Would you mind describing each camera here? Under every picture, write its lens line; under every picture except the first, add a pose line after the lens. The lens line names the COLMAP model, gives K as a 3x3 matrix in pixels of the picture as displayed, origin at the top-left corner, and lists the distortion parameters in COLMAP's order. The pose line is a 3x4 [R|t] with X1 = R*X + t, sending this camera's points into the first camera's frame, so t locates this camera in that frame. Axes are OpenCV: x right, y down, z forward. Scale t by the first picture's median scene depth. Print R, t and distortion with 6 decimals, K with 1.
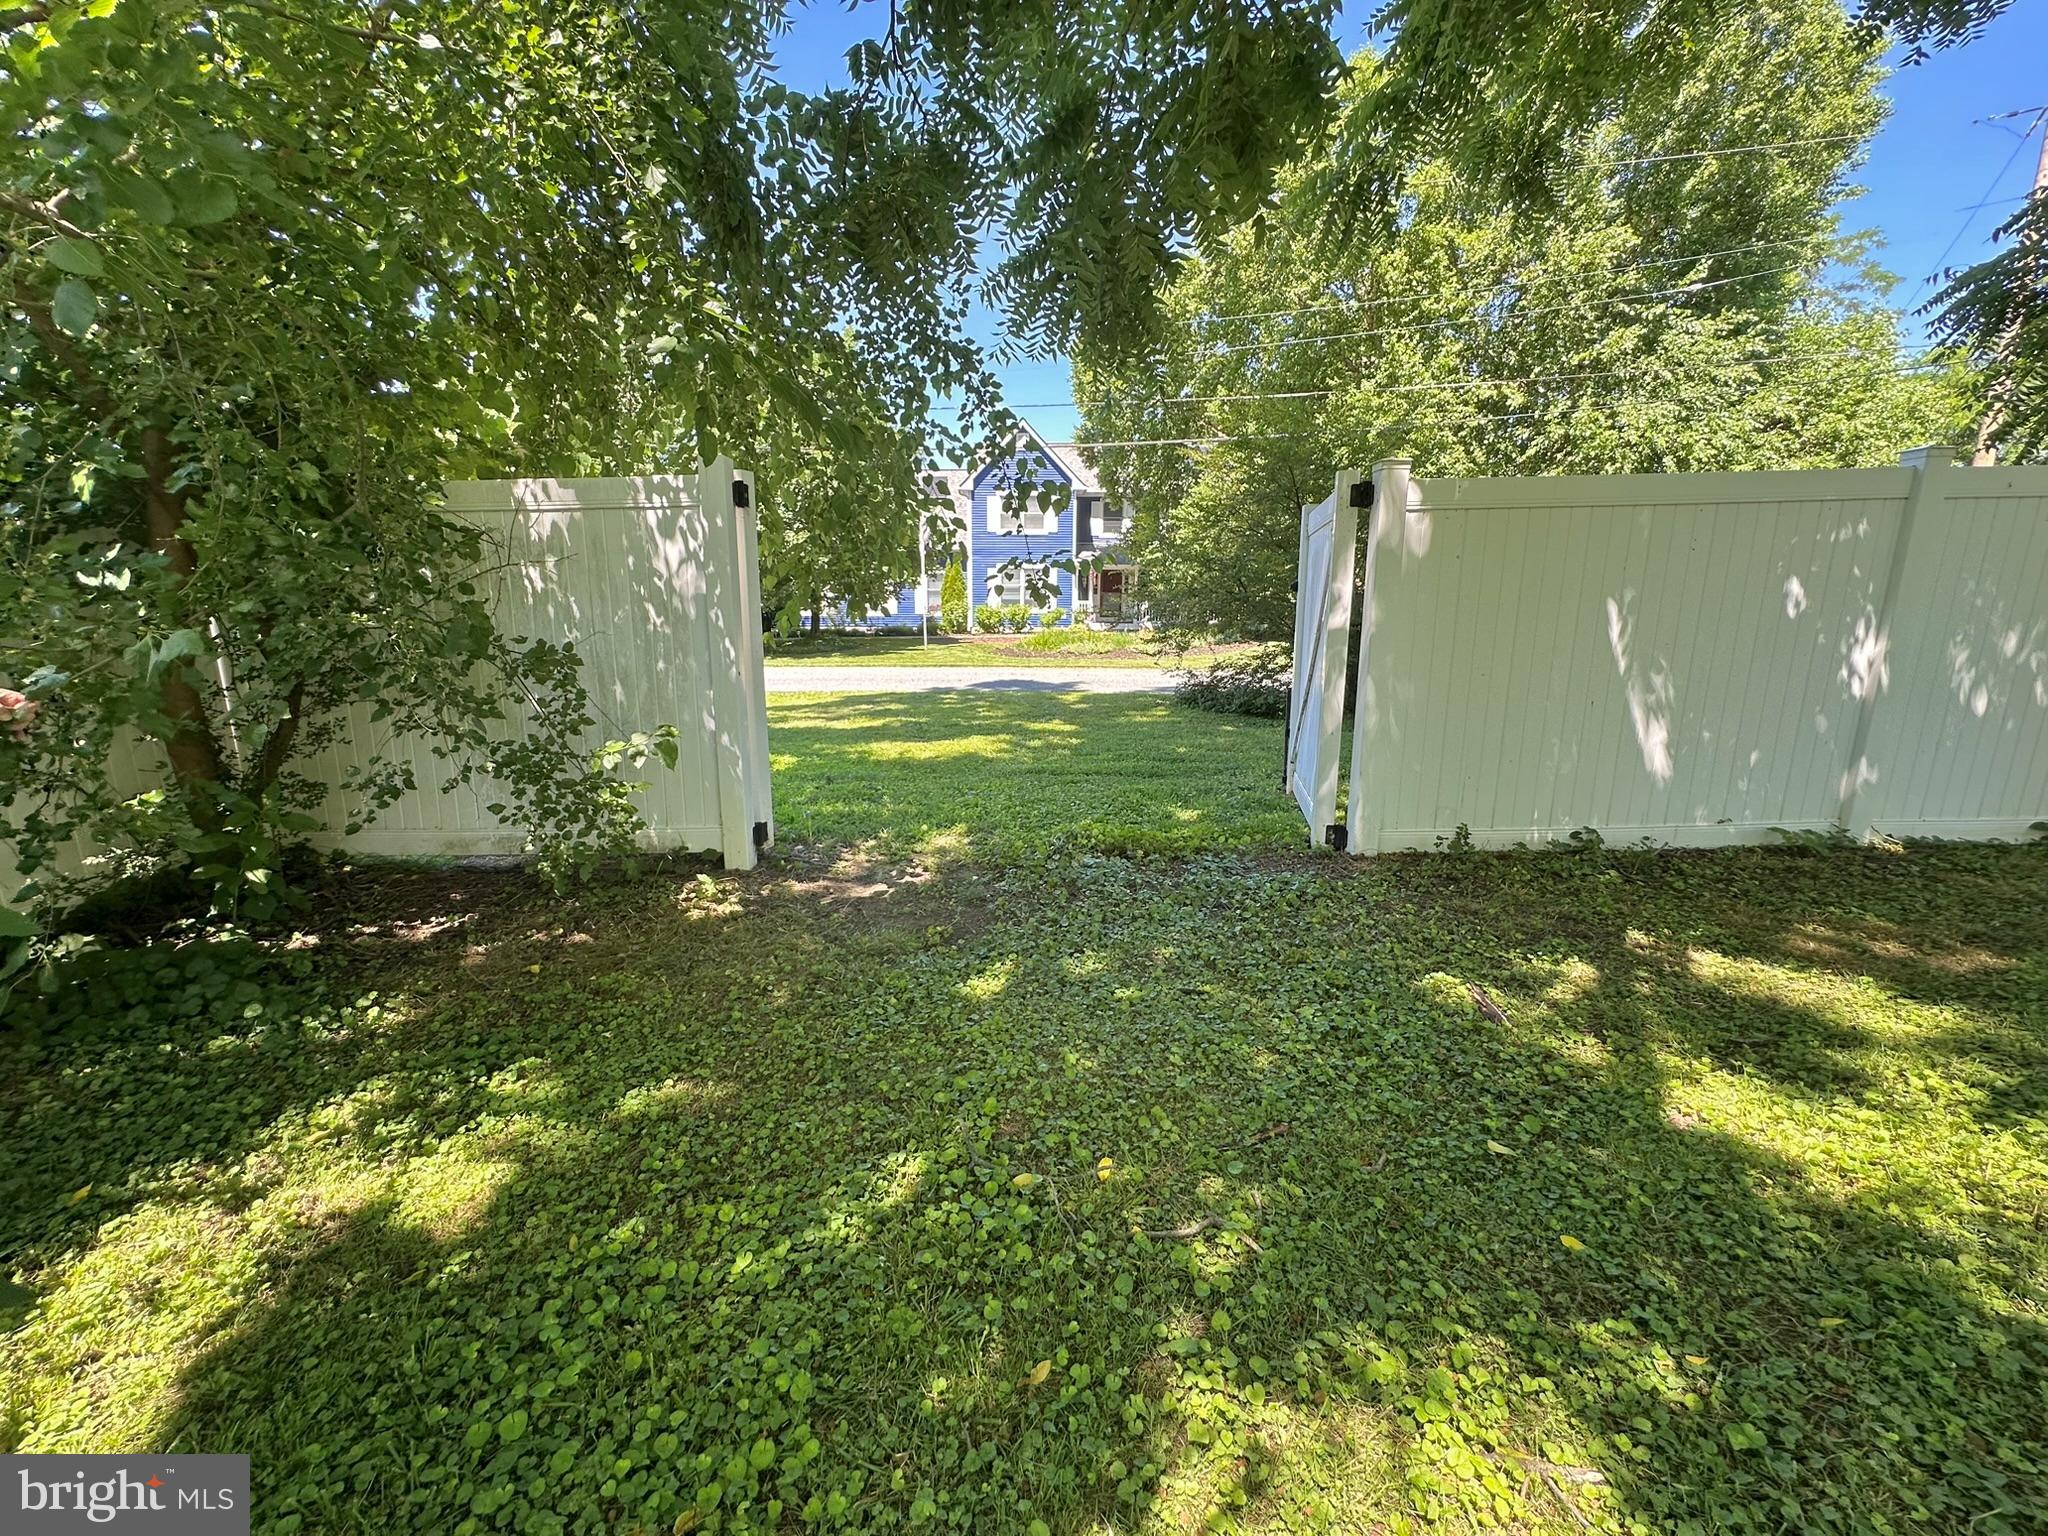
lens RADIAL K [[820.4, 0, 1027.6], [0, 820.4, 766.3], [0, 0, 1]] dist [-0.001987, 0.000028]
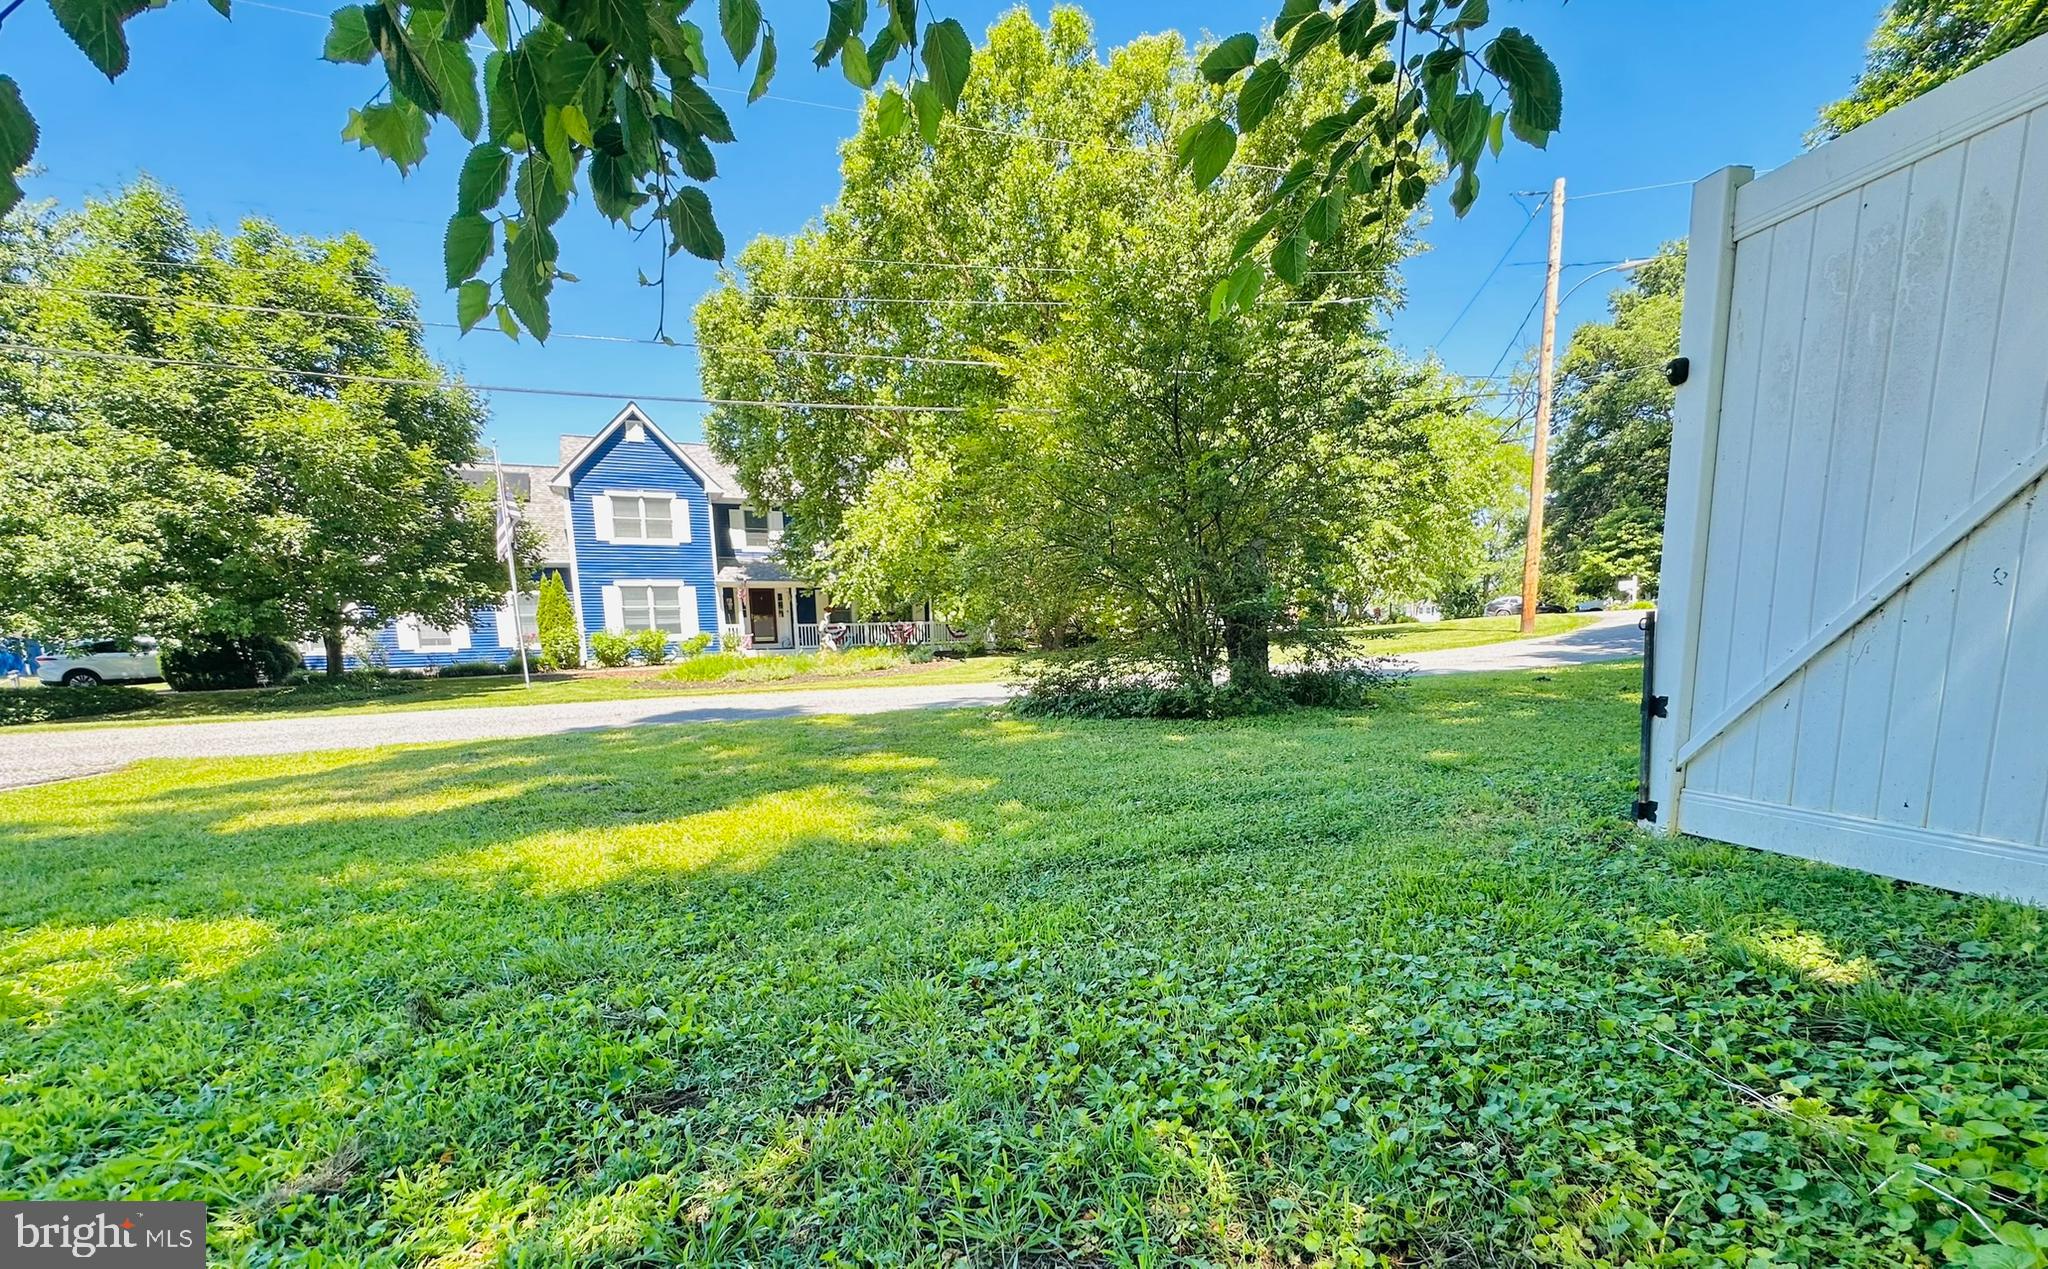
lens RADIAL K [[818.2, 0, 1022.5], [0, 818.2, 755.6], [0, 0, 1]] dist [0.000123, -0.000155]
pose [[0.901596, -0.095550, 0.421895, -0.032355], [0.119339, 0.992392, -0.030274, -0.007122], [-0.415793, 0.077643, 0.906139, 0.132867]]
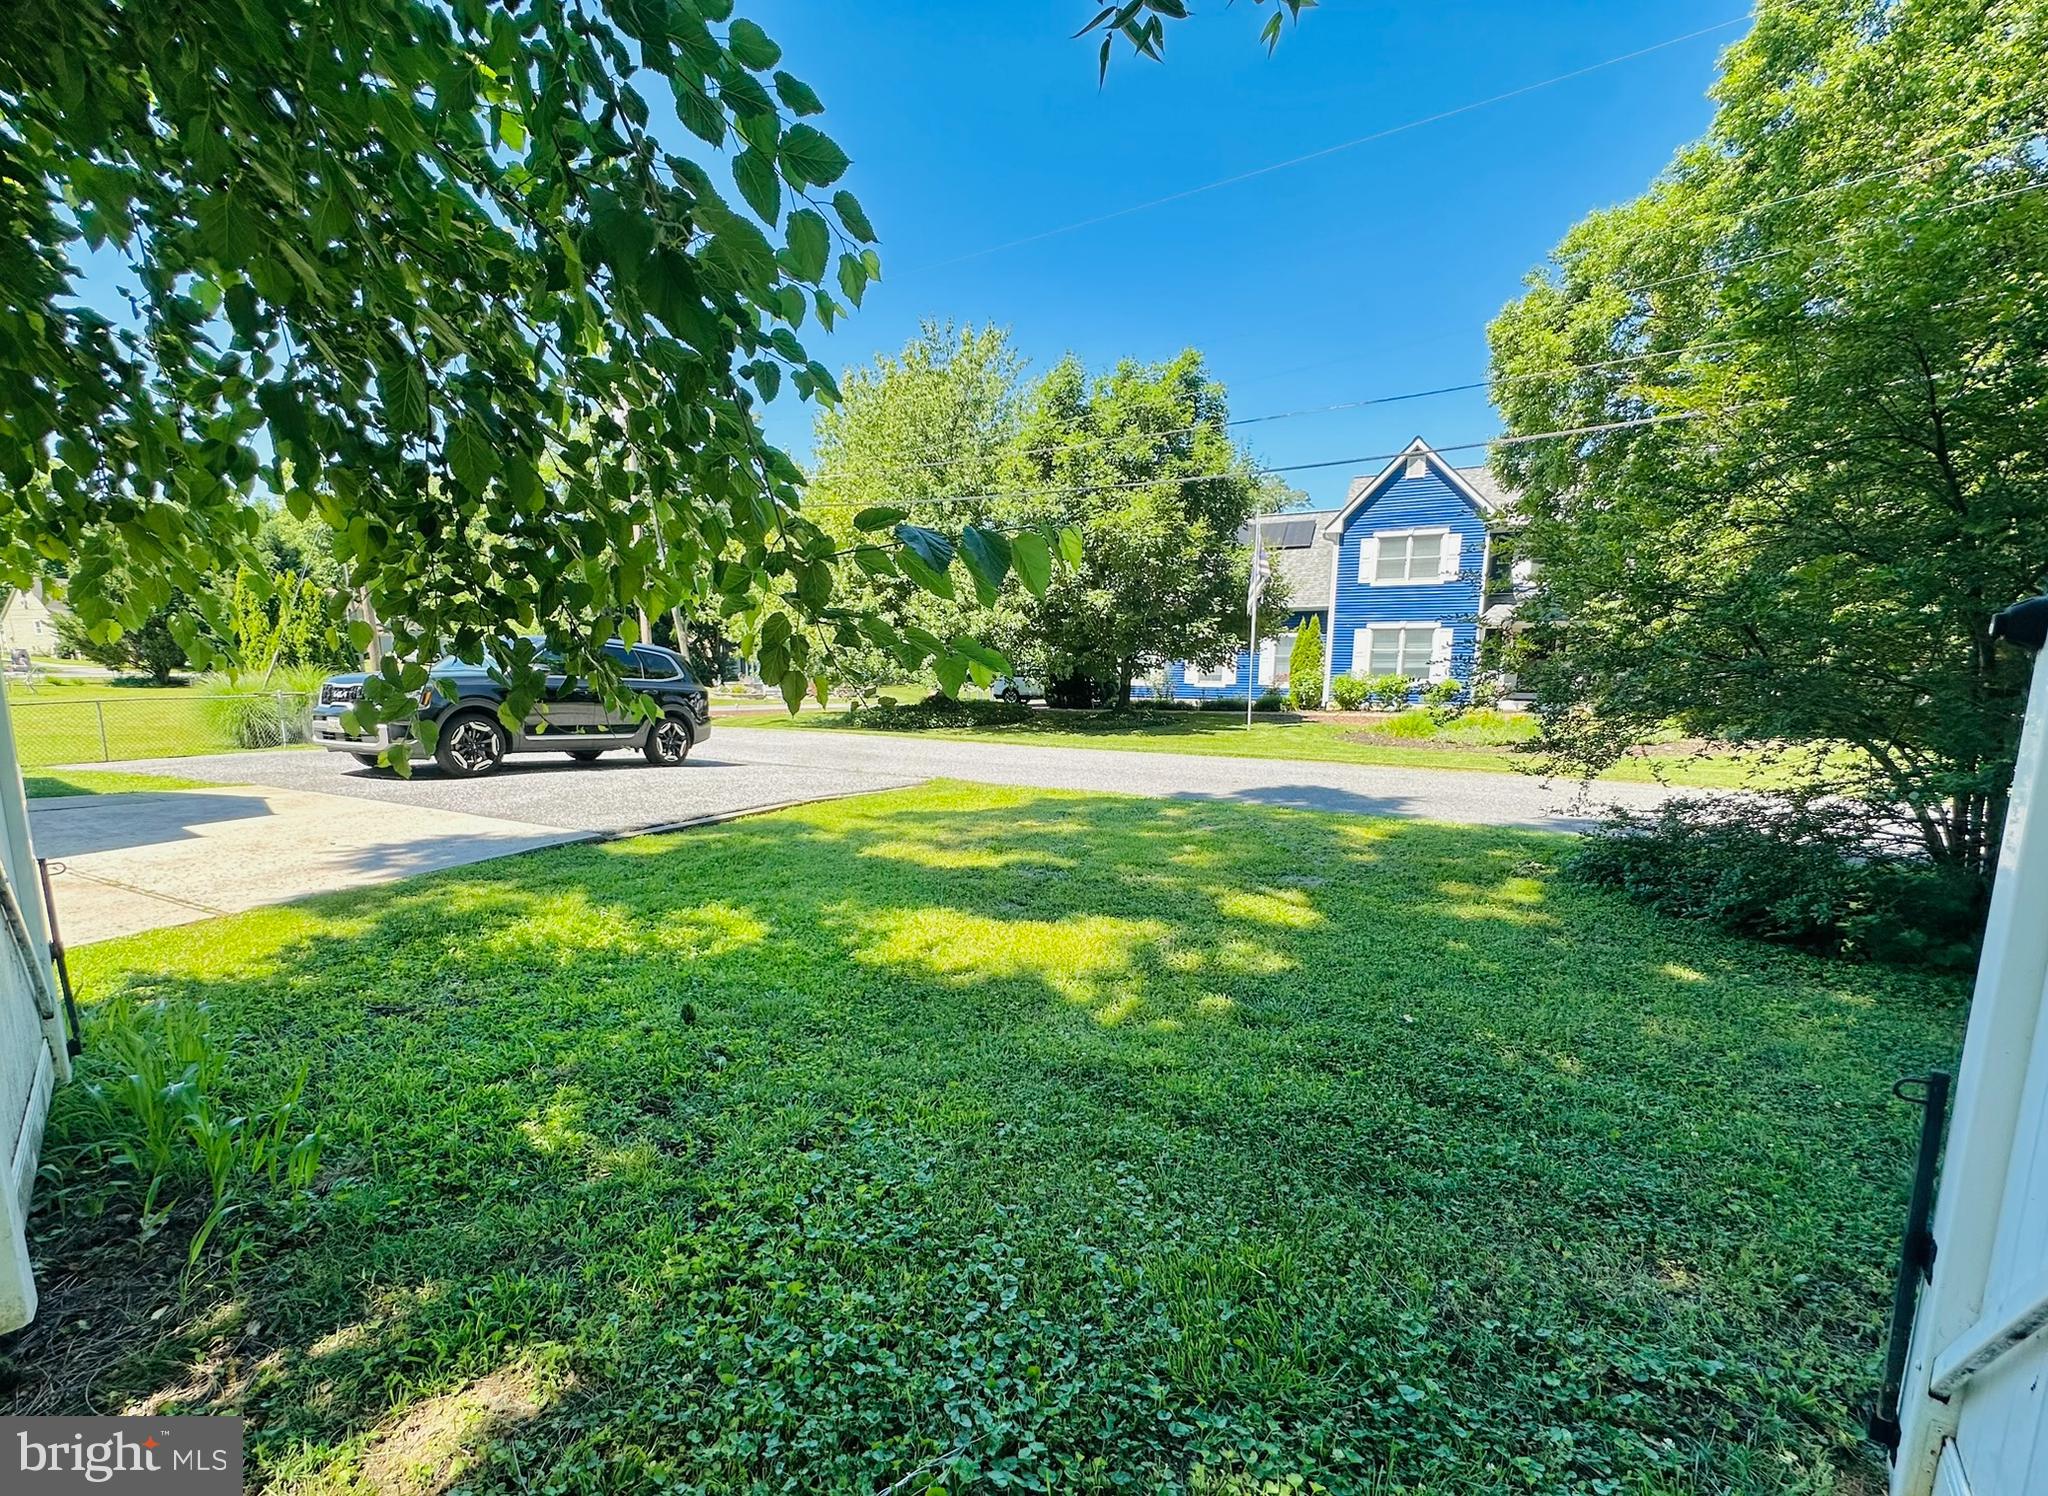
lens RADIAL K [[854.7, 0, 991.6], [0, 854.7, 796.9], [0, 0, 1]] dist [0.000713, -0.000056]
pose [[0.885449, 0.071653, -0.459180, 0.032787], [-0.094631, 0.995141, -0.027192, -0.024160], [0.455001, 0.067530, 0.887927, 0.118188]]
